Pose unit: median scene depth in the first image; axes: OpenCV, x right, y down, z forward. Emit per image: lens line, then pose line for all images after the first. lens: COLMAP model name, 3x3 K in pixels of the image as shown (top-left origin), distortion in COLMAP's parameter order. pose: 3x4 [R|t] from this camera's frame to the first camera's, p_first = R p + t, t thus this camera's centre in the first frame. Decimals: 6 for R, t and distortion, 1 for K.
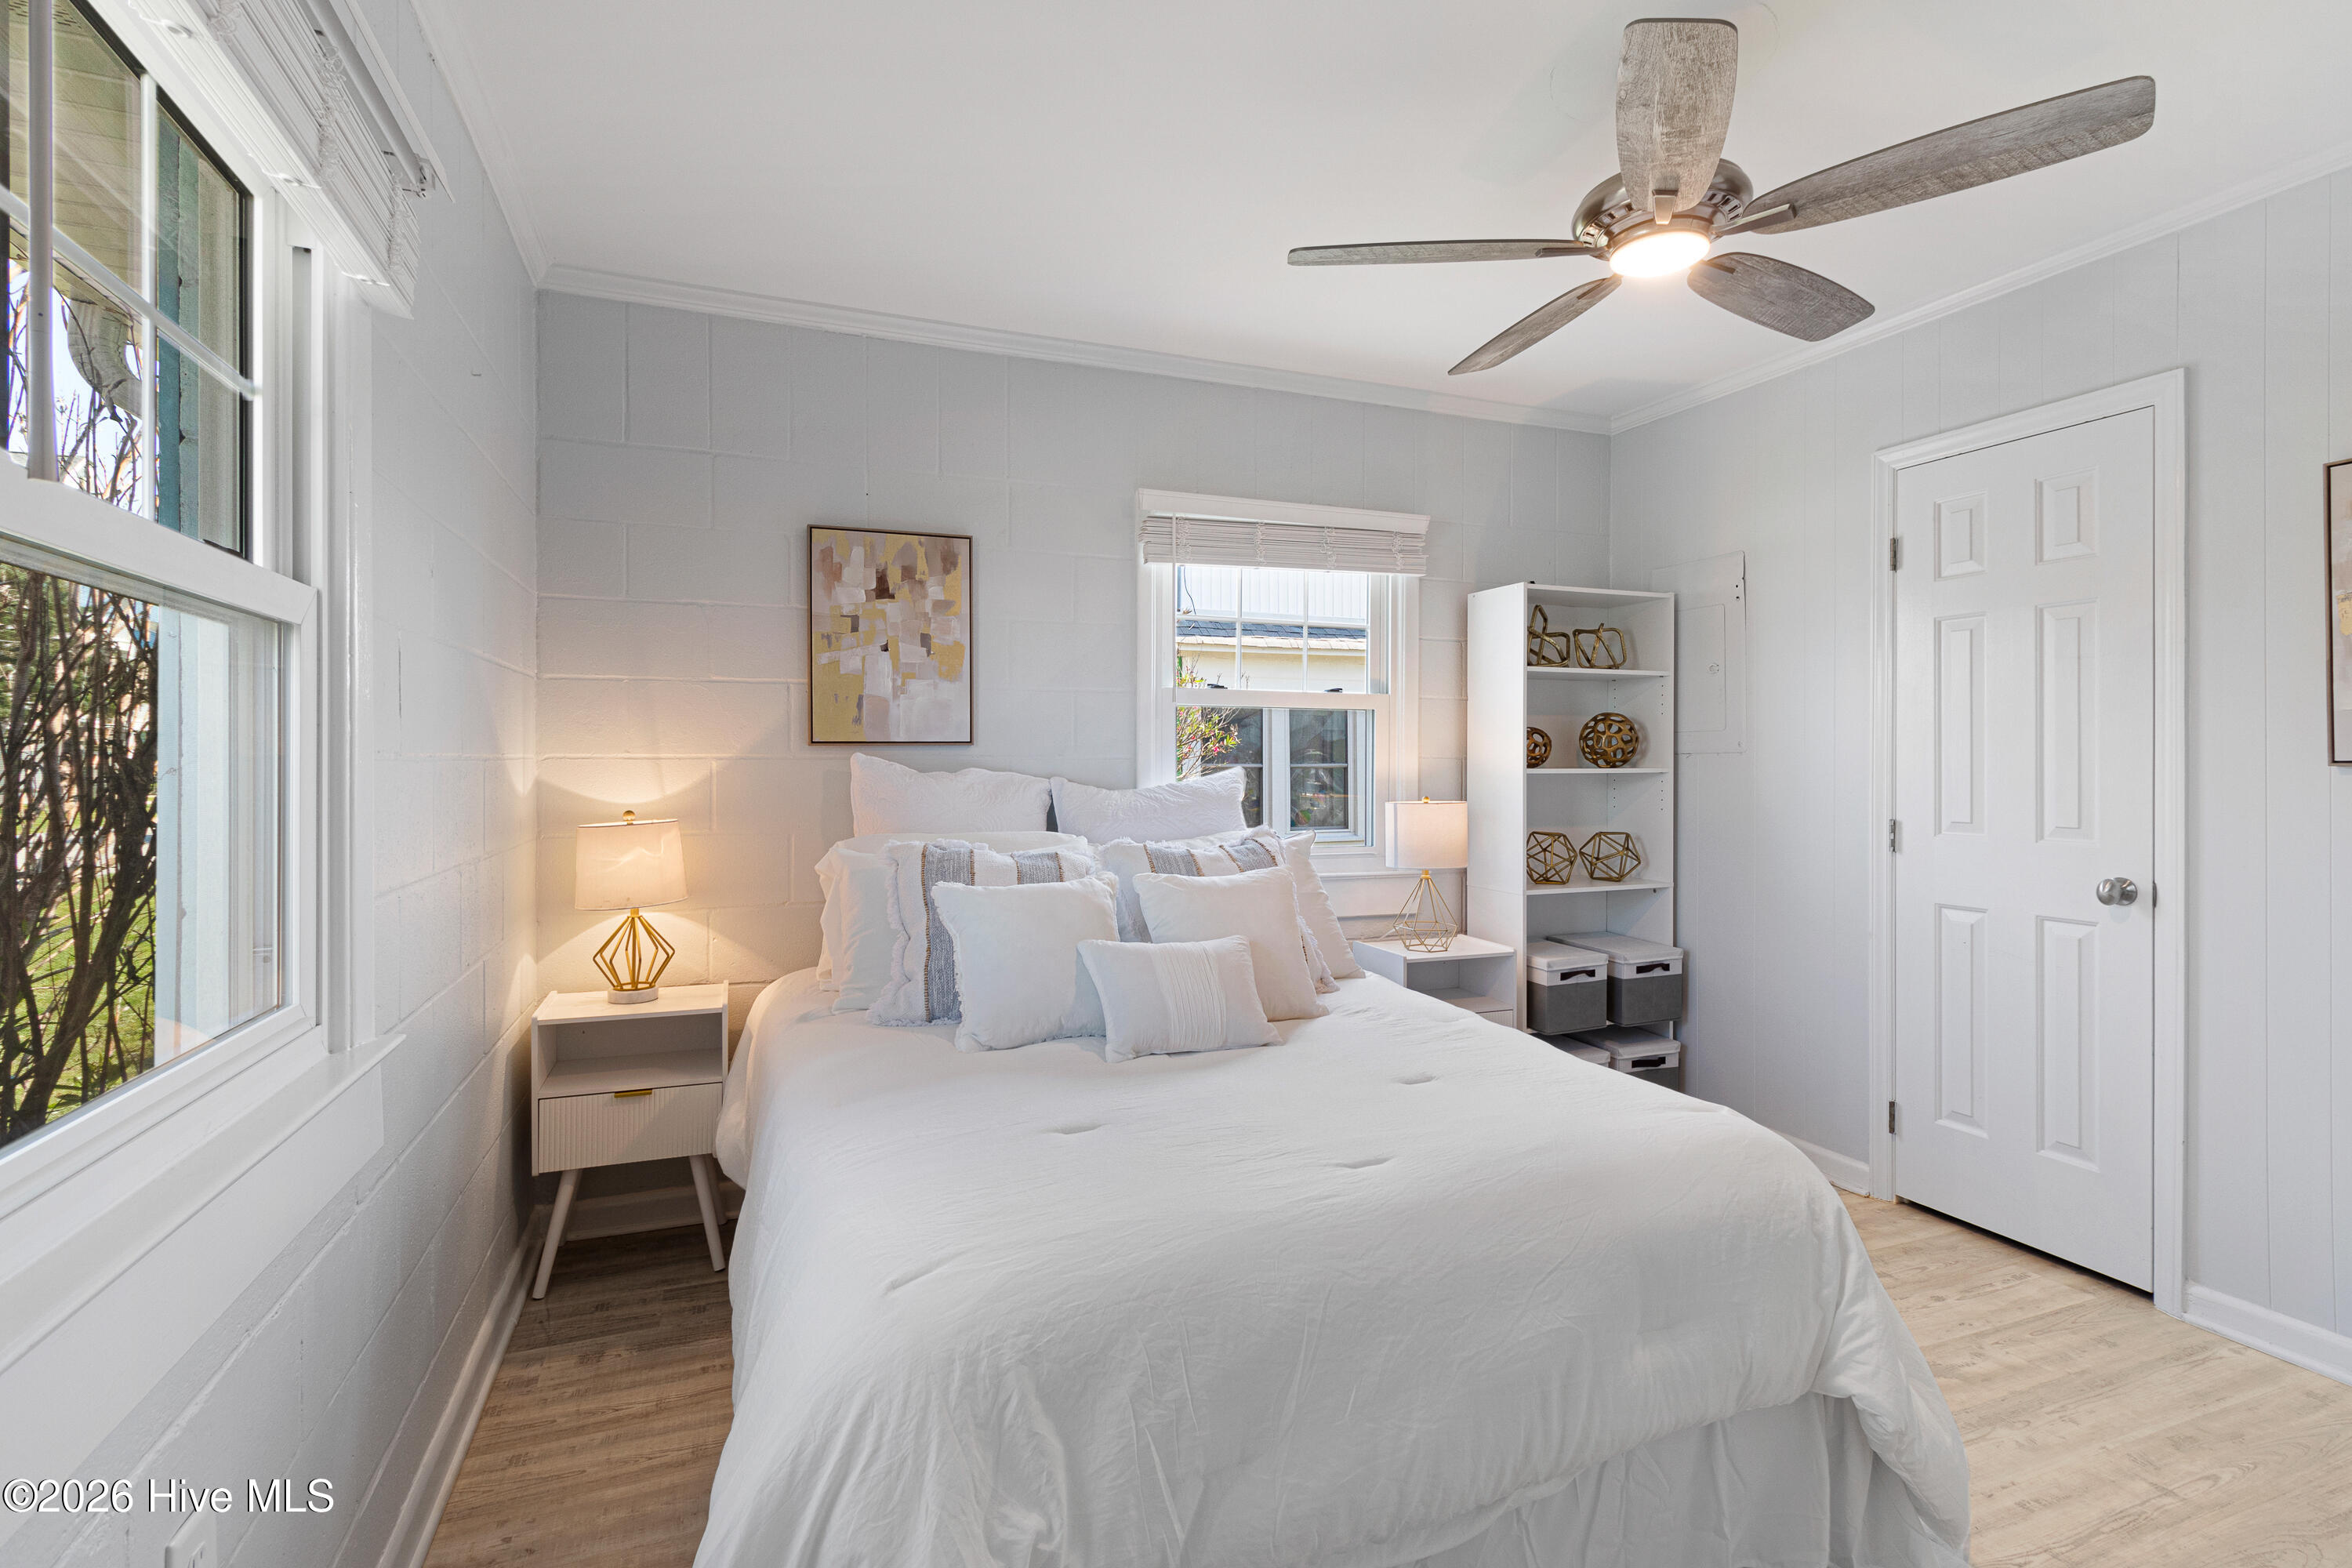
lens RADIAL K [[1090.8, 0, 1176.0], [0, 1090.8, 784.0], [0, 0, 1]] dist [0.003551, 0.000582]
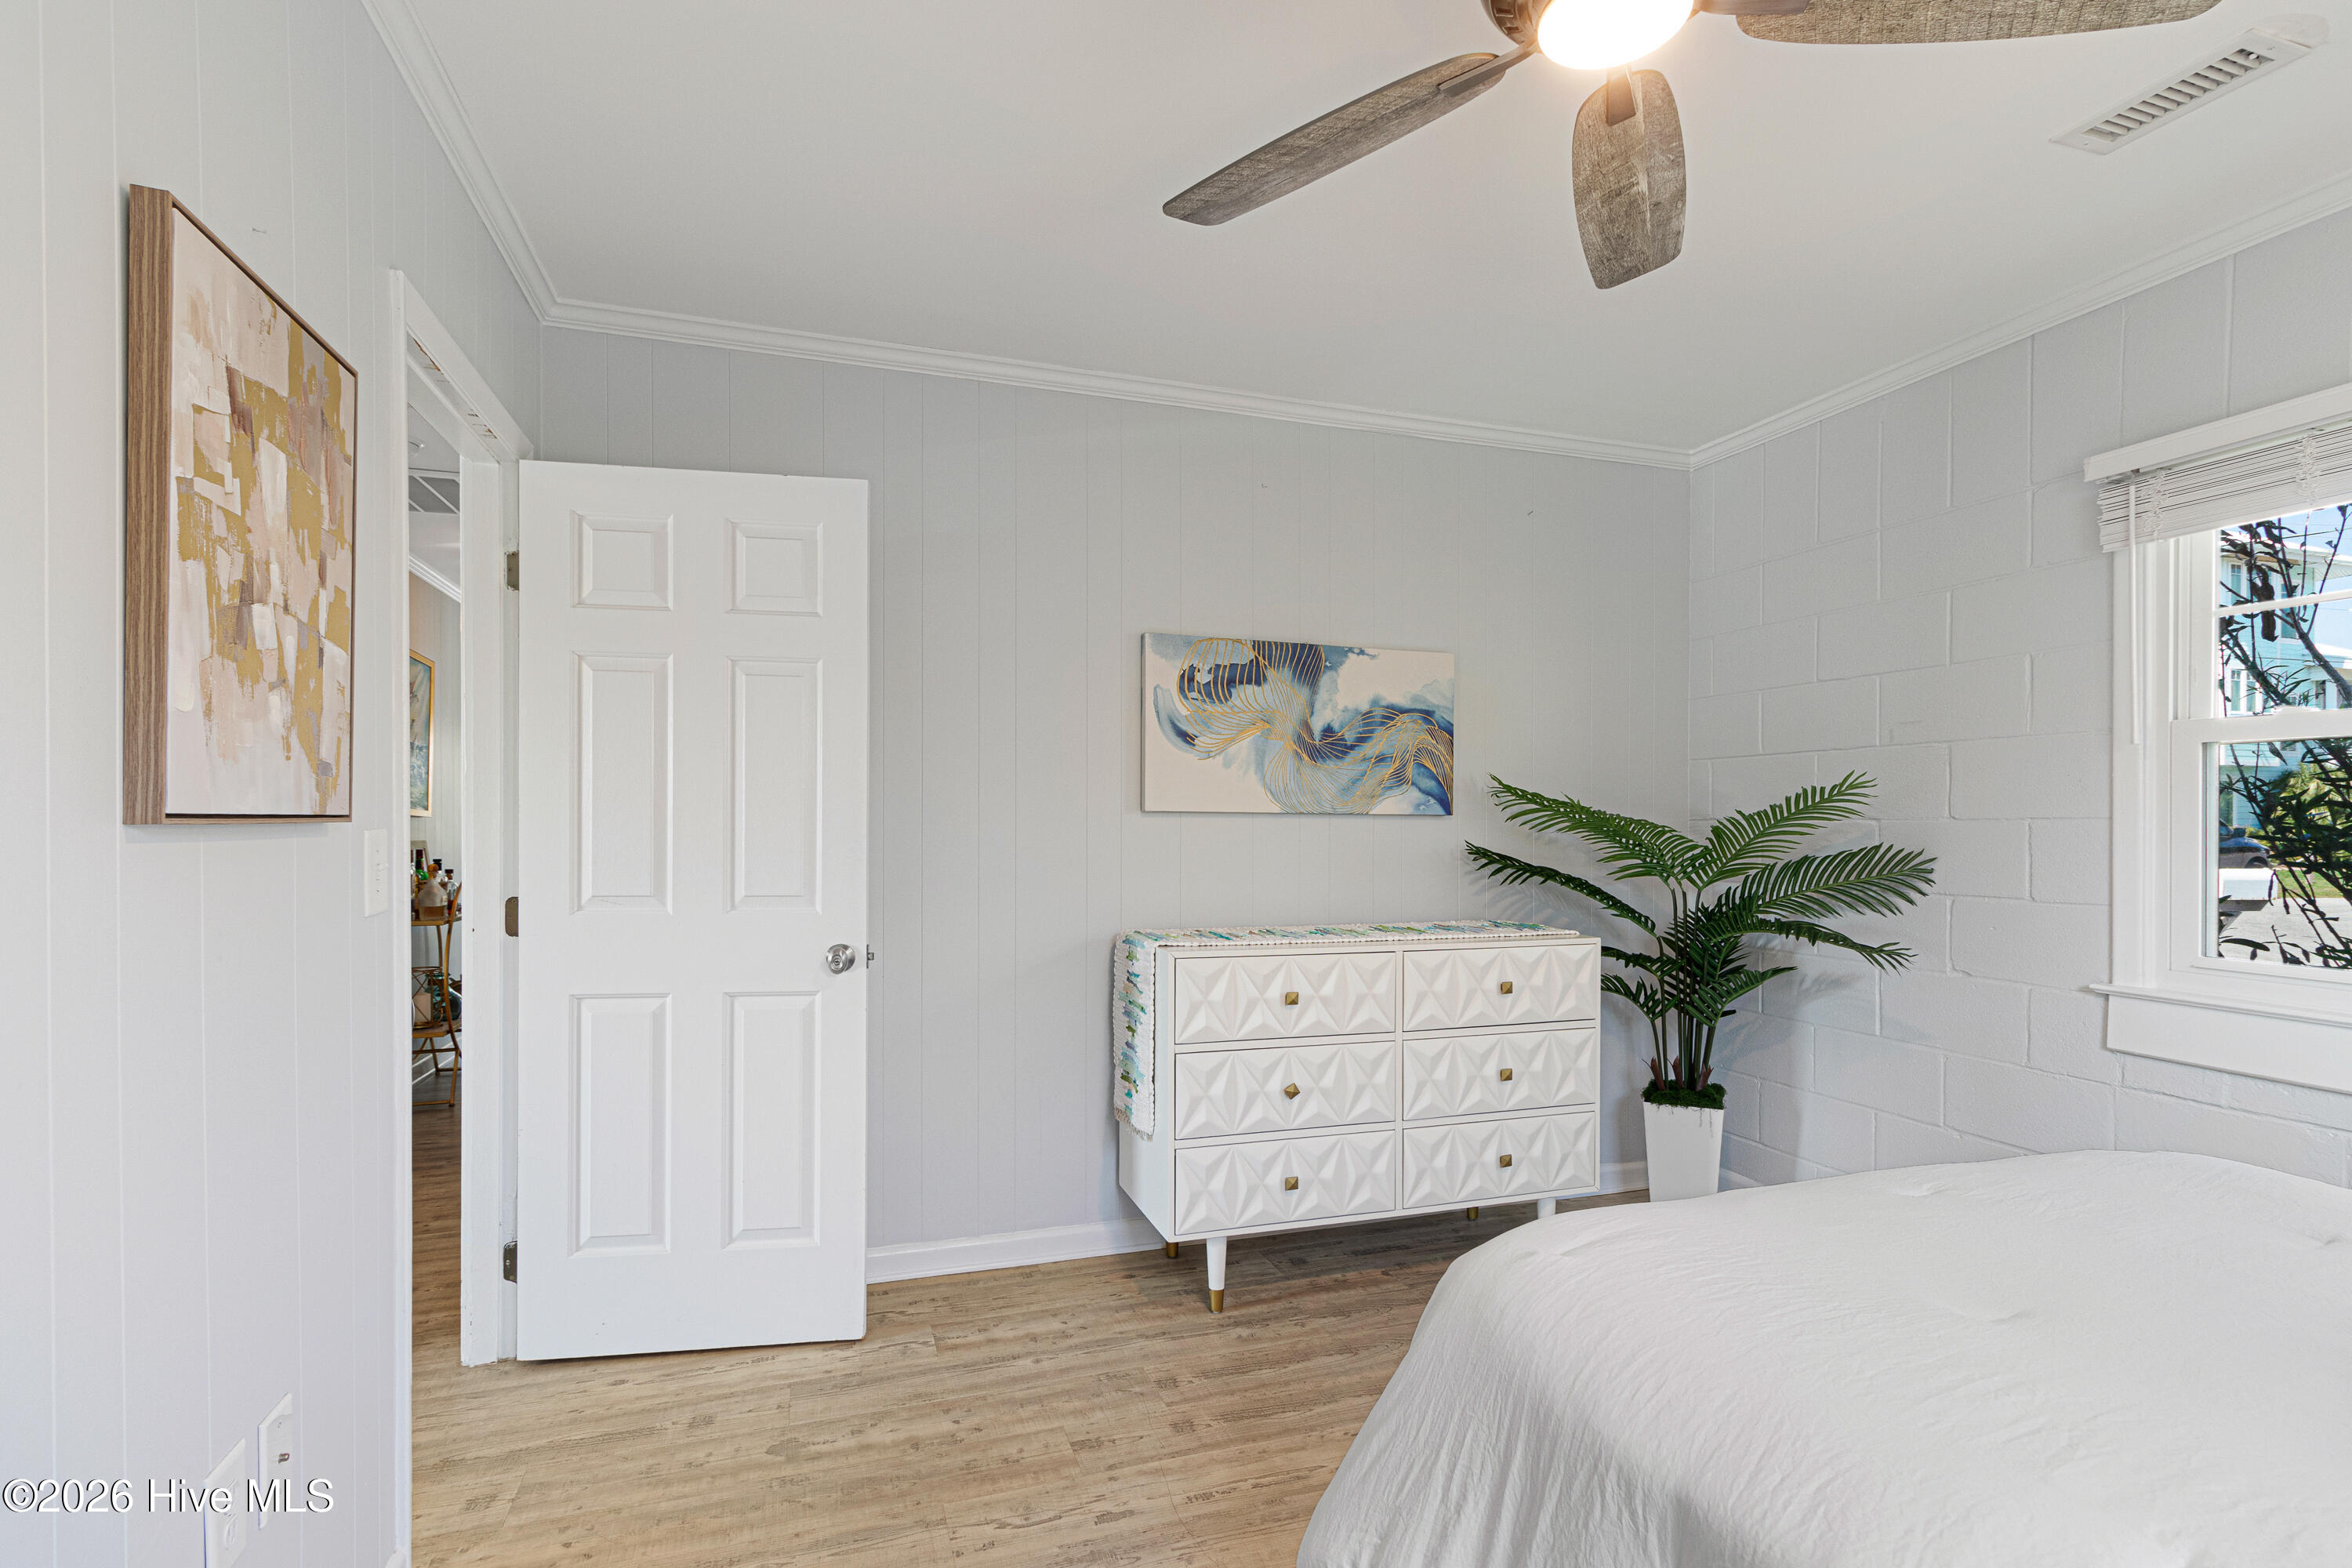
lens RADIAL K [[1090.8, 0, 1176.0], [0, 1090.8, 784.0], [0, 0, 1]] dist [0.003551, 0.000582]
pose [[-0.999003, 0.001592, 0.044617, 0.859782], [0.001431, 0.999992, -0.003624, -0.043654], [-0.044623, -0.003556, -0.998998, 2.105549]]
